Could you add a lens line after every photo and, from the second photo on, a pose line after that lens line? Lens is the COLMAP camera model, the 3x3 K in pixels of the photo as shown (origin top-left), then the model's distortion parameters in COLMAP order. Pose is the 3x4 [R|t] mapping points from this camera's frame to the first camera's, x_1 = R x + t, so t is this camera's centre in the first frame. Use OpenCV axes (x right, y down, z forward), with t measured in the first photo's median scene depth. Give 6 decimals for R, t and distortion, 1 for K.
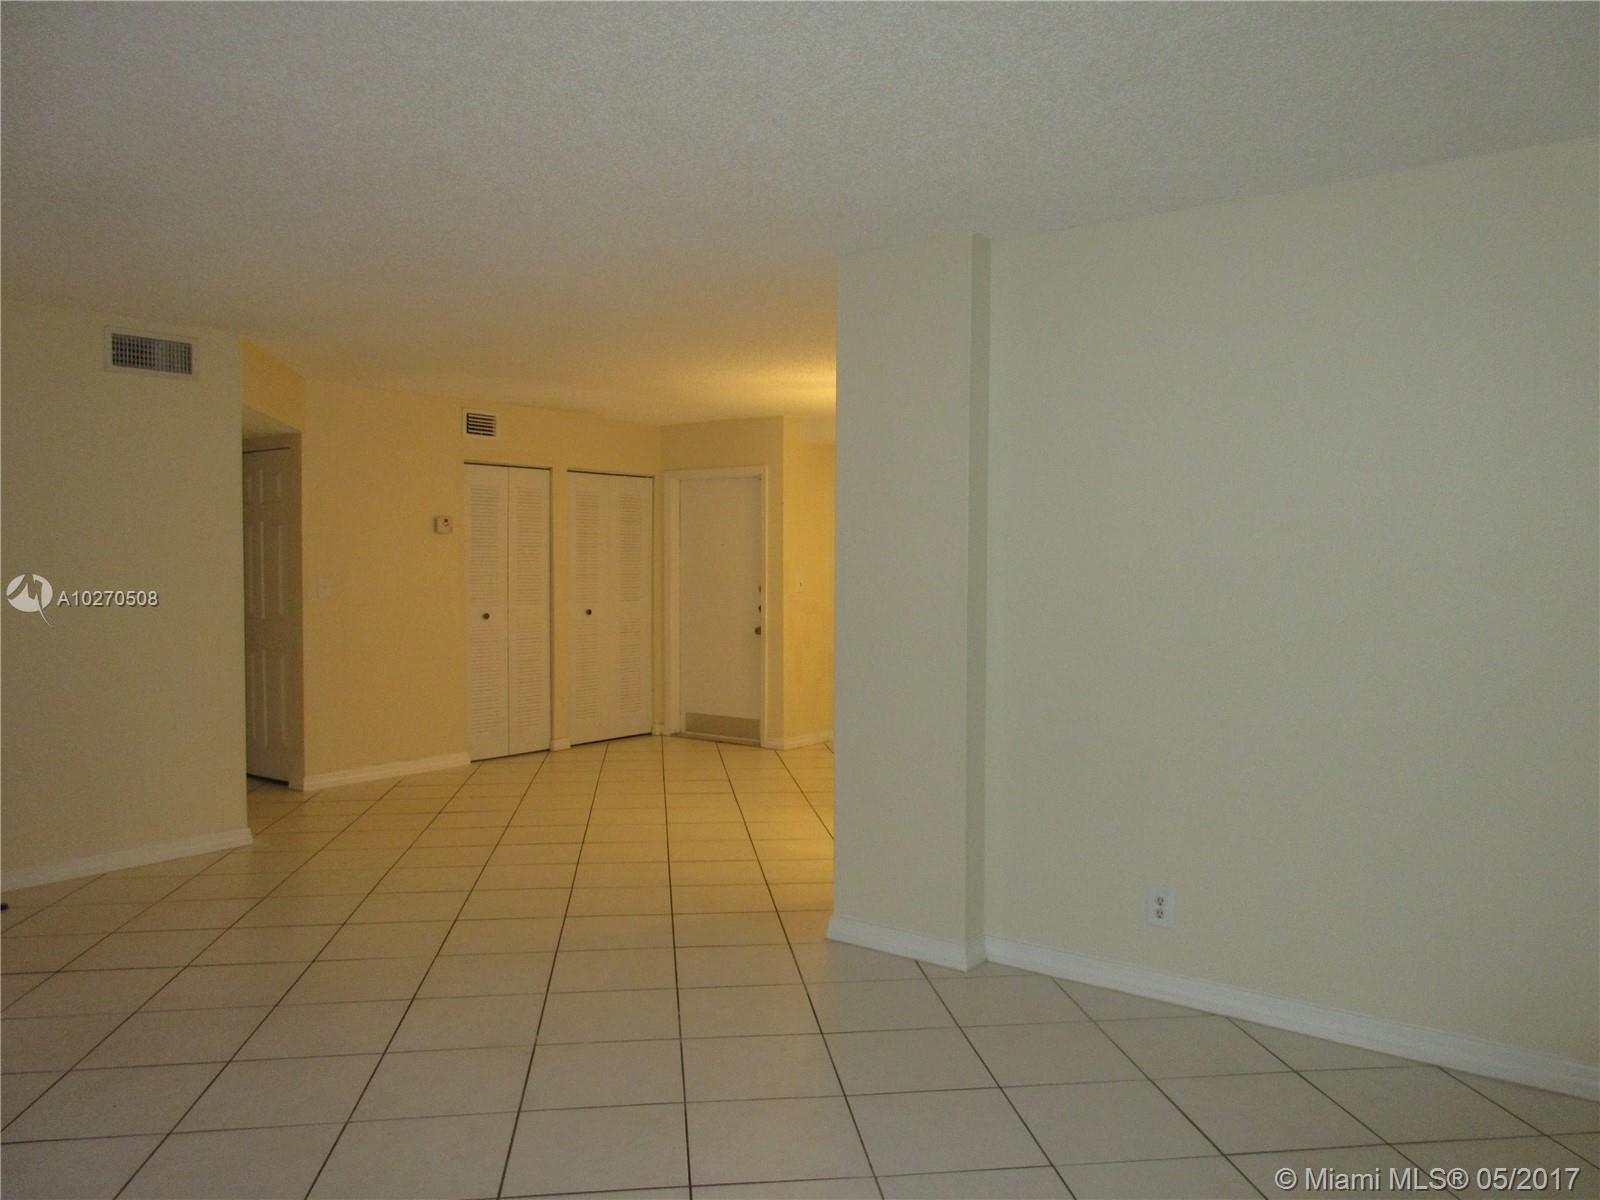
lens RADIAL K [[1205.8, 0, 800.0], [0, 1205.8, 600.0], [0, 0, 1]] dist [0.006463, 0.006090]
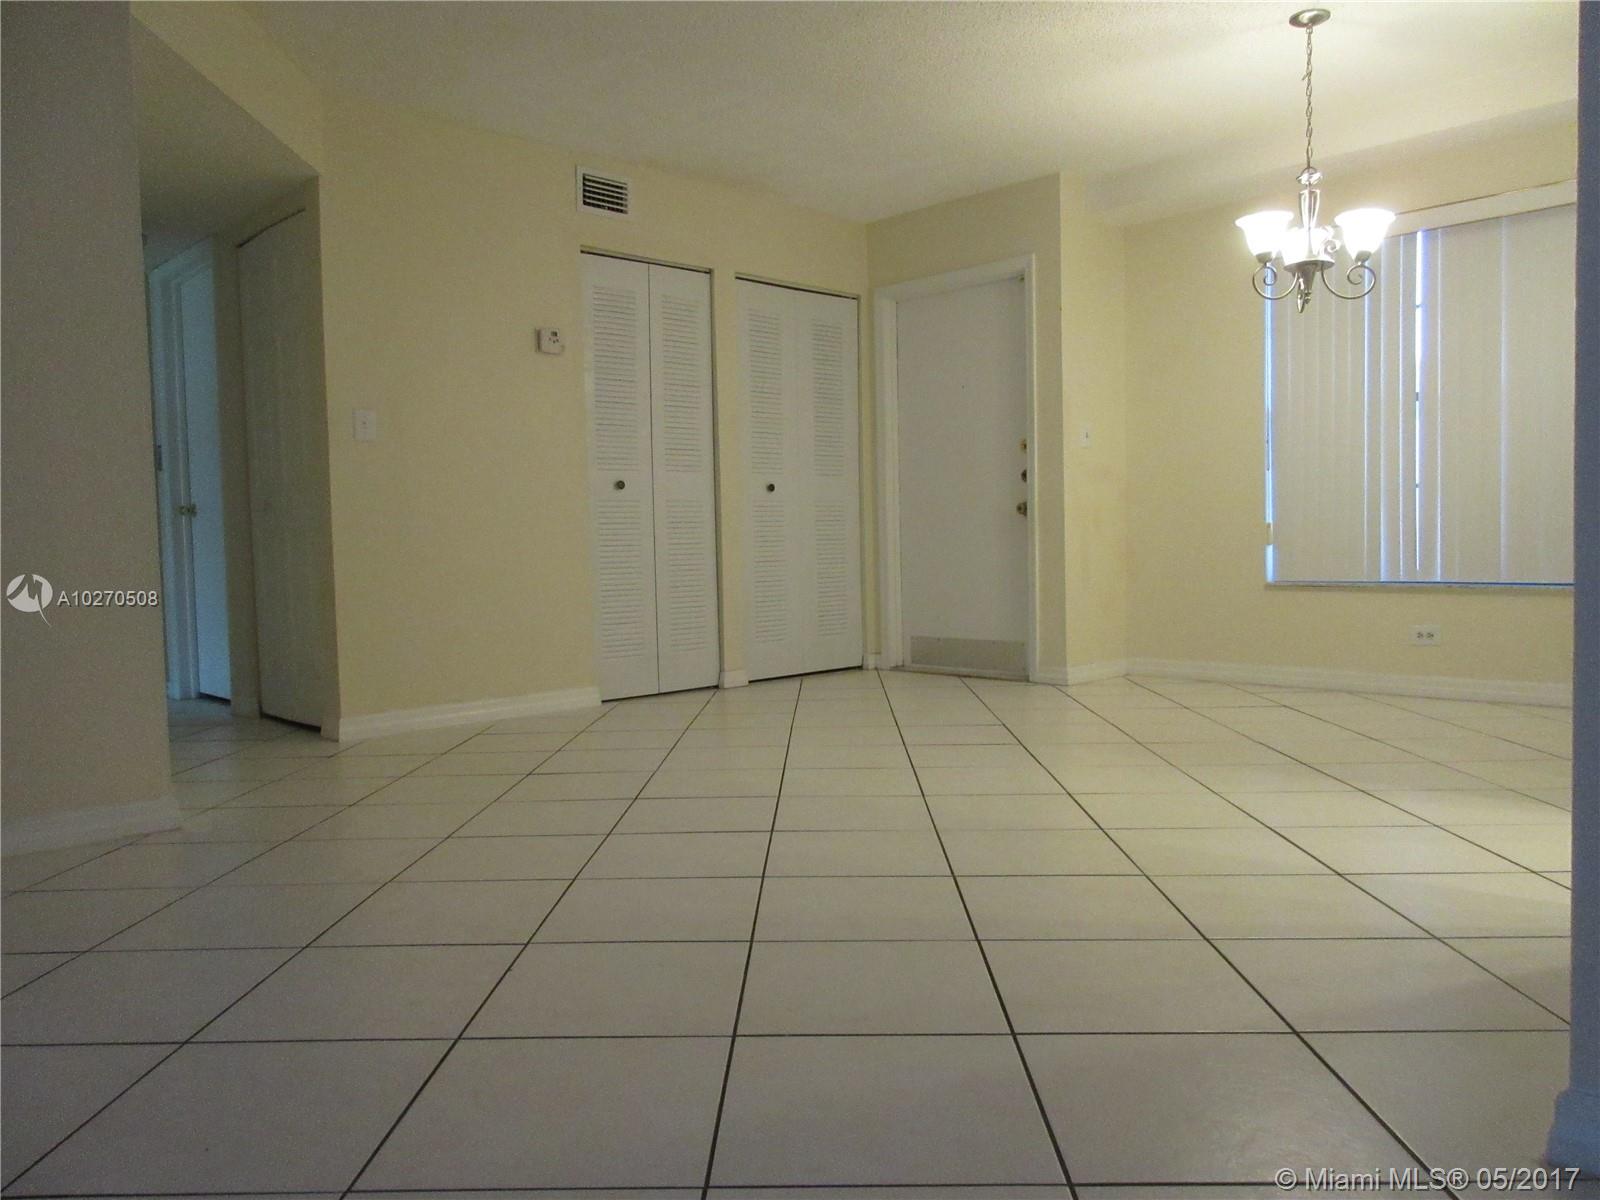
lens RADIAL K [[1205.8, 0, 800.0], [0, 1205.8, 600.0], [0, 0, 1]] dist [0.006463, 0.006090]
pose [[0.988831, -0.015803, -0.148199, -0.059156], [0.019309, 0.999566, 0.022248, 0.060288], [0.147783, -0.024862, 0.988707, 0.329138]]
